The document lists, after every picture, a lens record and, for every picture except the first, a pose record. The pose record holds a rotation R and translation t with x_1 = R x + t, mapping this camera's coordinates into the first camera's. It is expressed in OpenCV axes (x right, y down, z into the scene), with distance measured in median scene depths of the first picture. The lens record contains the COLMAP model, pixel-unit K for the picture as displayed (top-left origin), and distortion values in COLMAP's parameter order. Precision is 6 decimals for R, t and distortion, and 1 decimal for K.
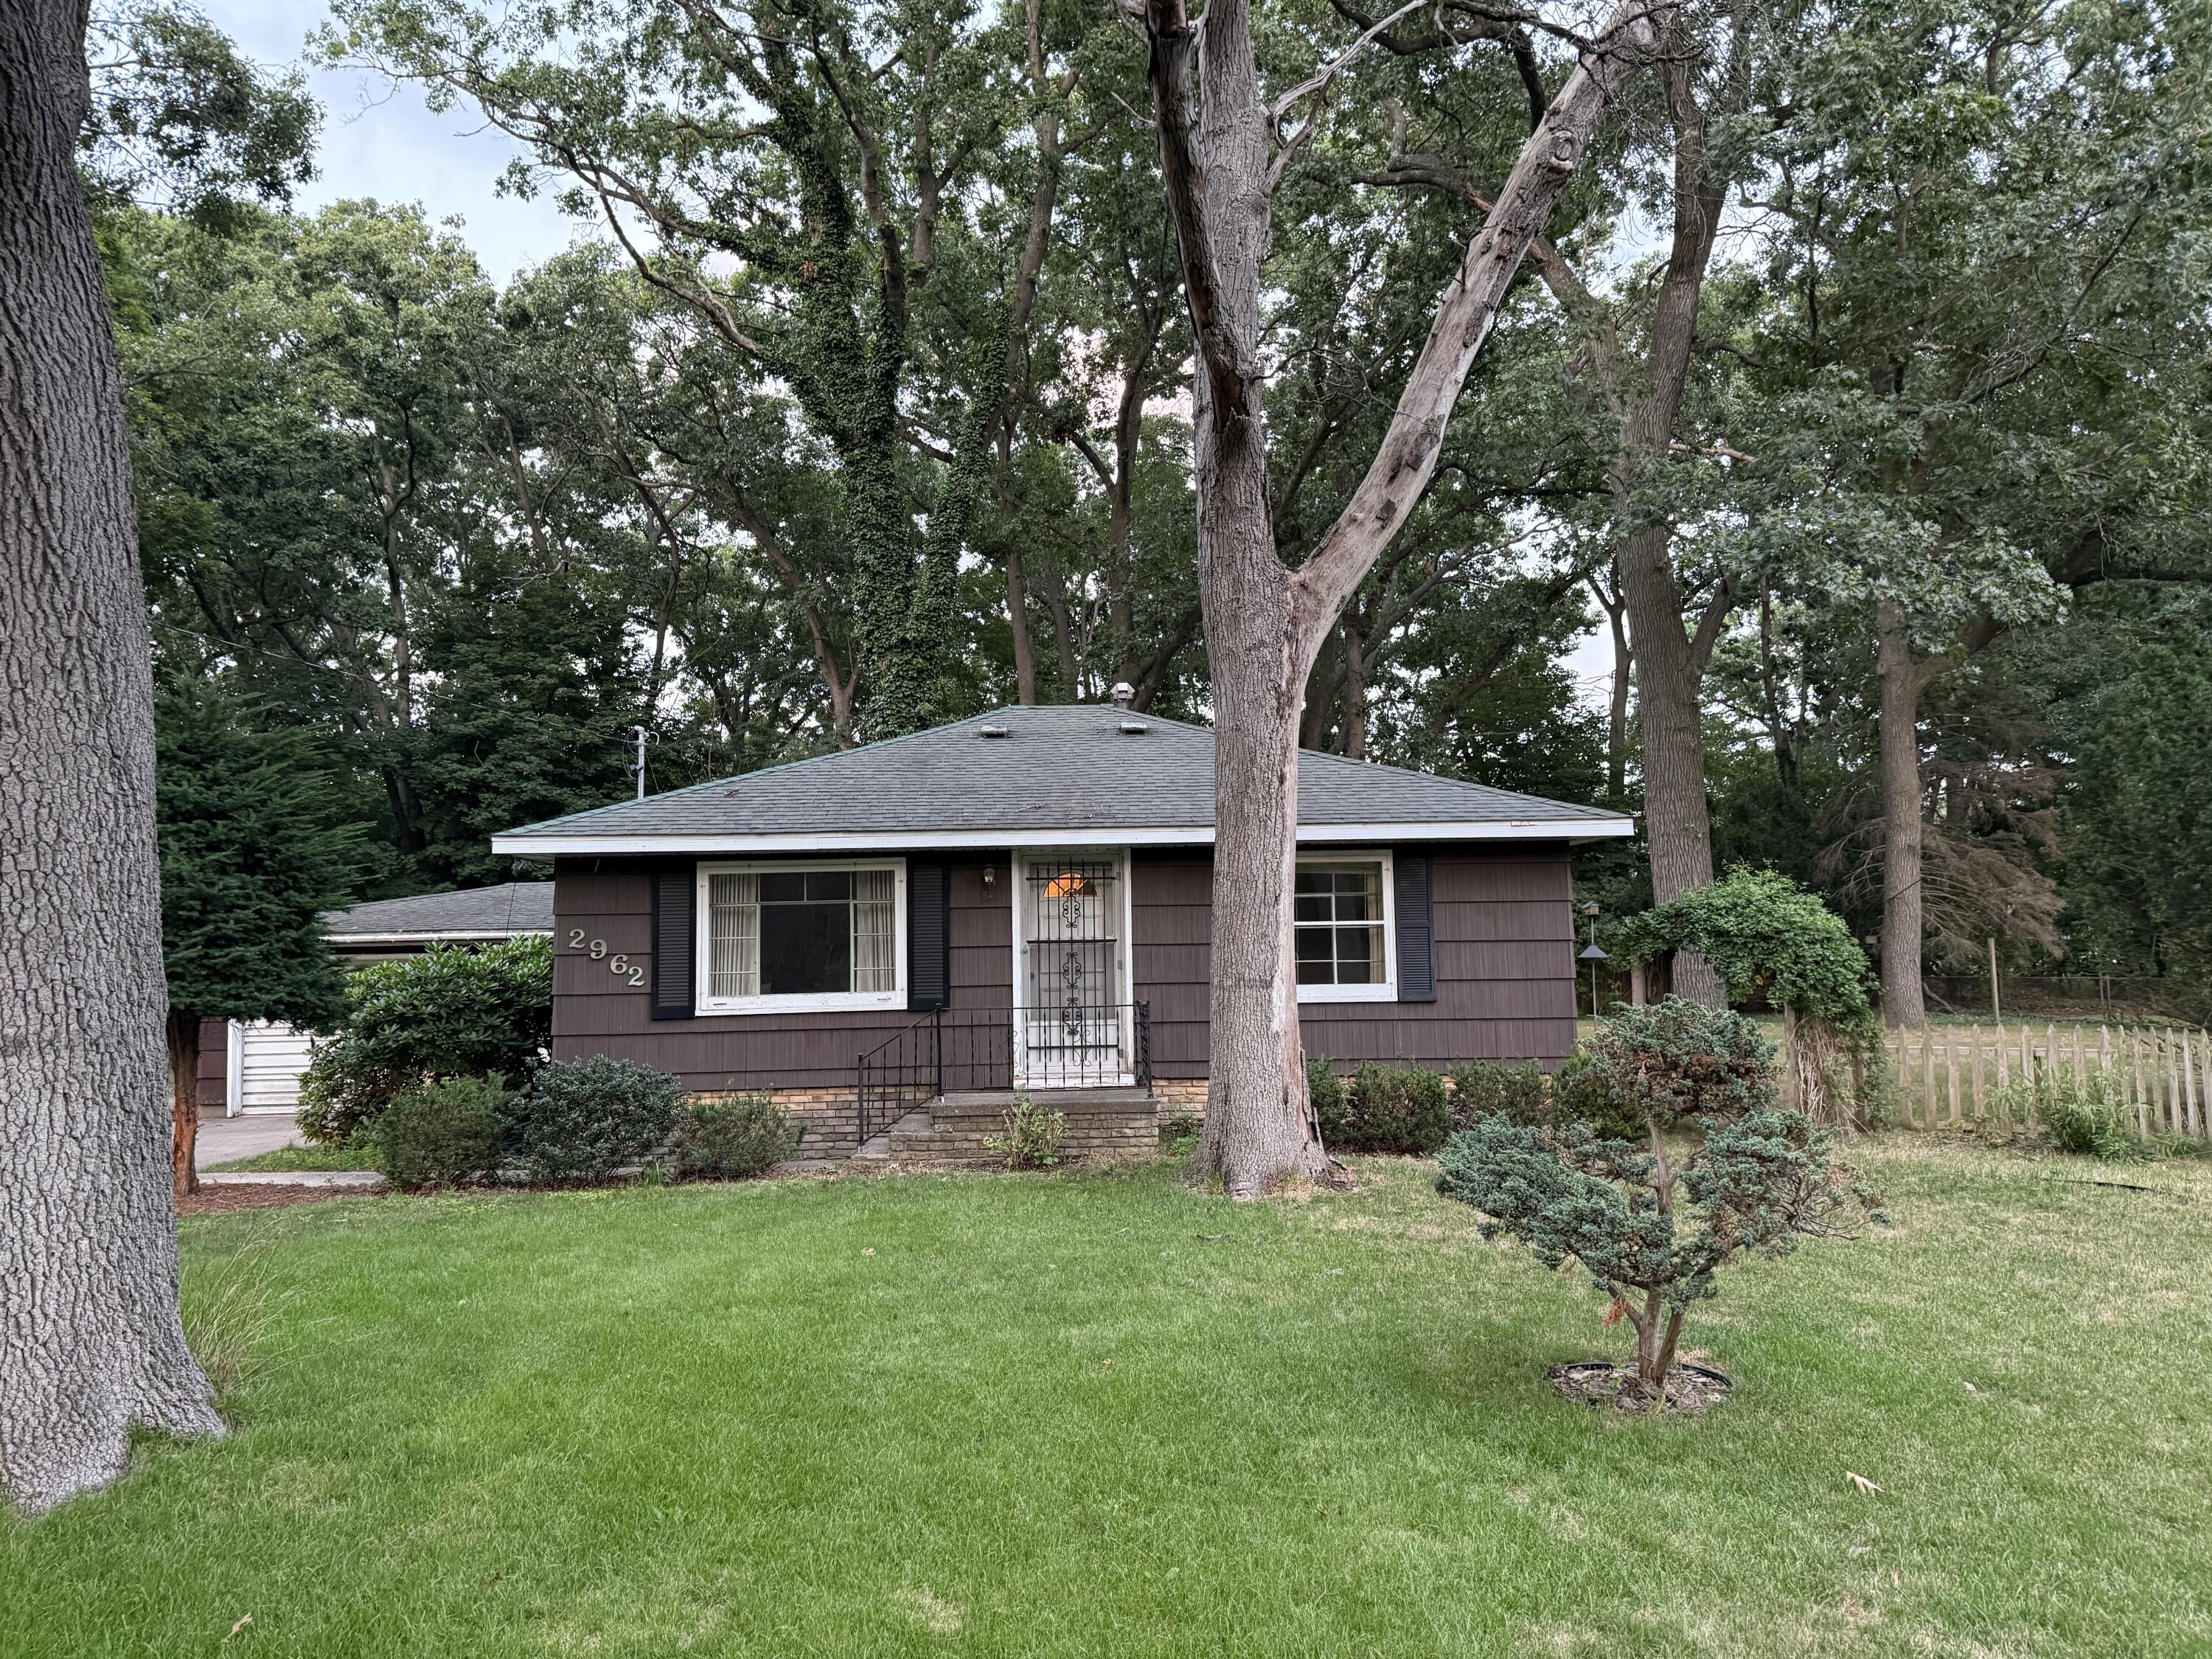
lens RADIAL K [[1572.8, 0, 1106.0], [0, 1572.8, 829.5], [0, 0, 1]] dist [0.144248, -0.280883]
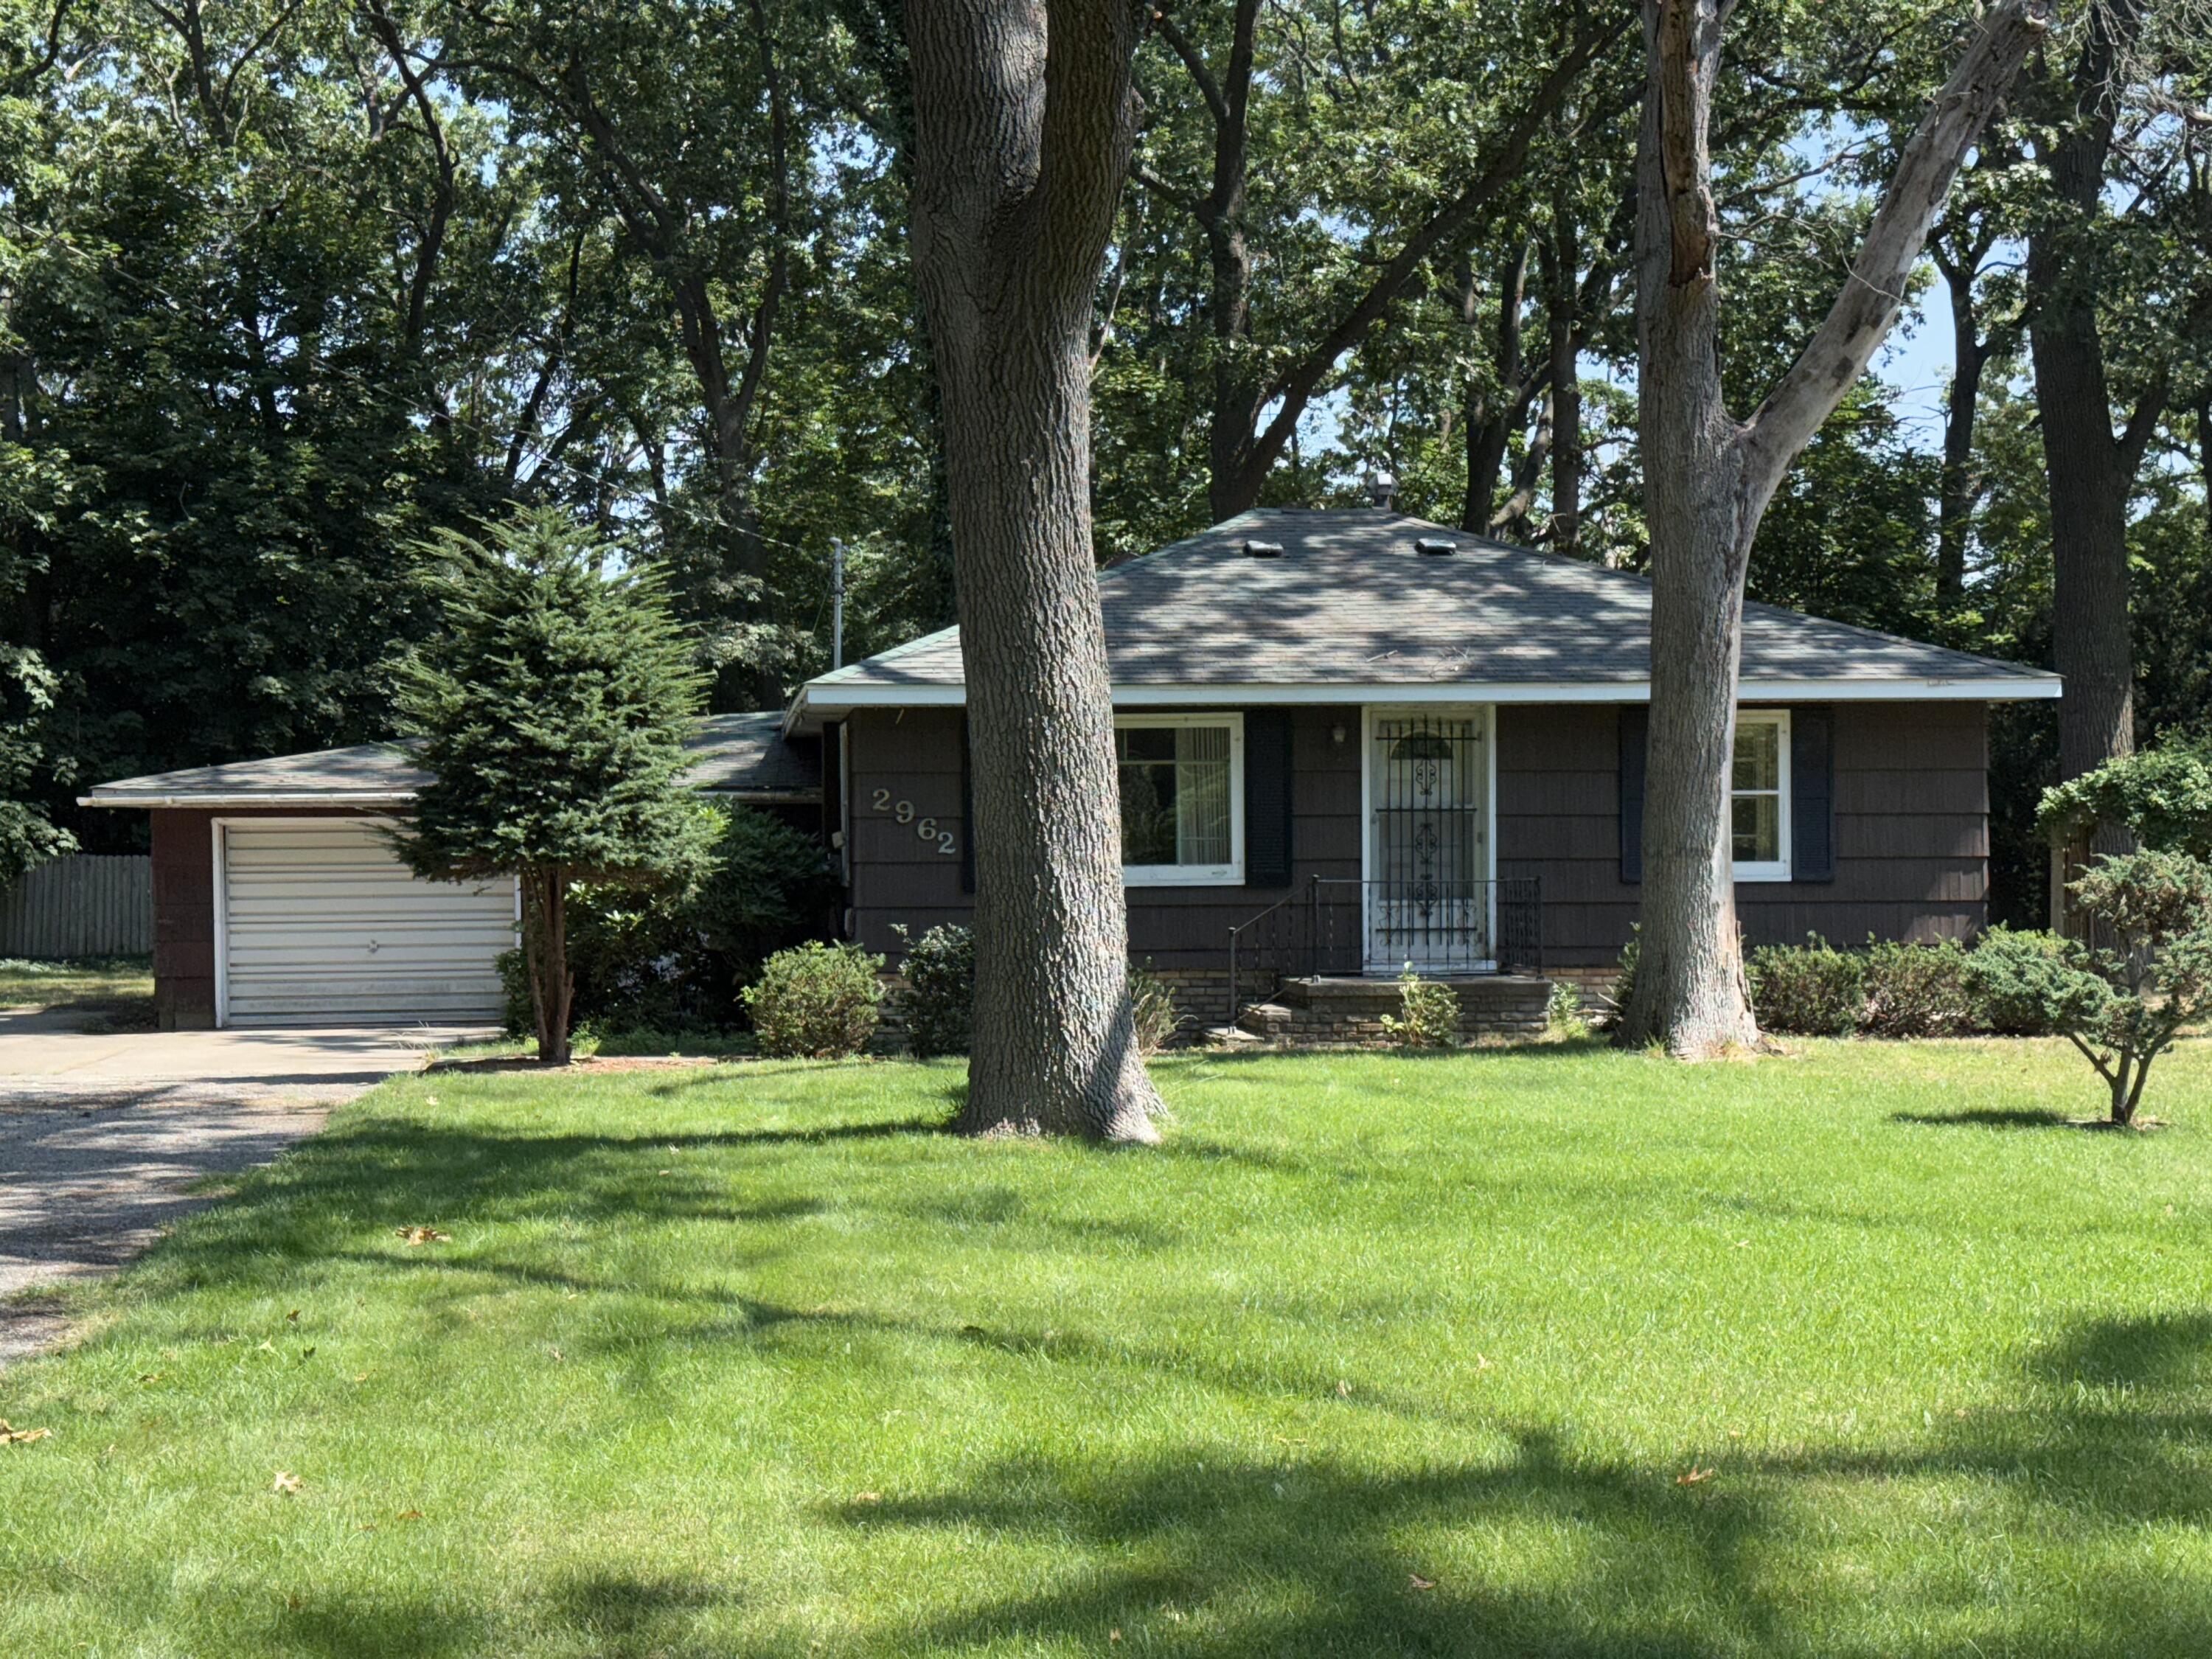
lens RADIAL K [[3050.3, 0, 1106.0], [0, 3050.3, 829.5], [0, 0, 1]] dist [0.082757, -0.032658]
pose [[0.998289, 0.010576, 0.057511, -0.304495], [-0.014627, 0.997406, 0.070486, -0.036411], [-0.056616, -0.071207, 0.995854, -0.697515]]
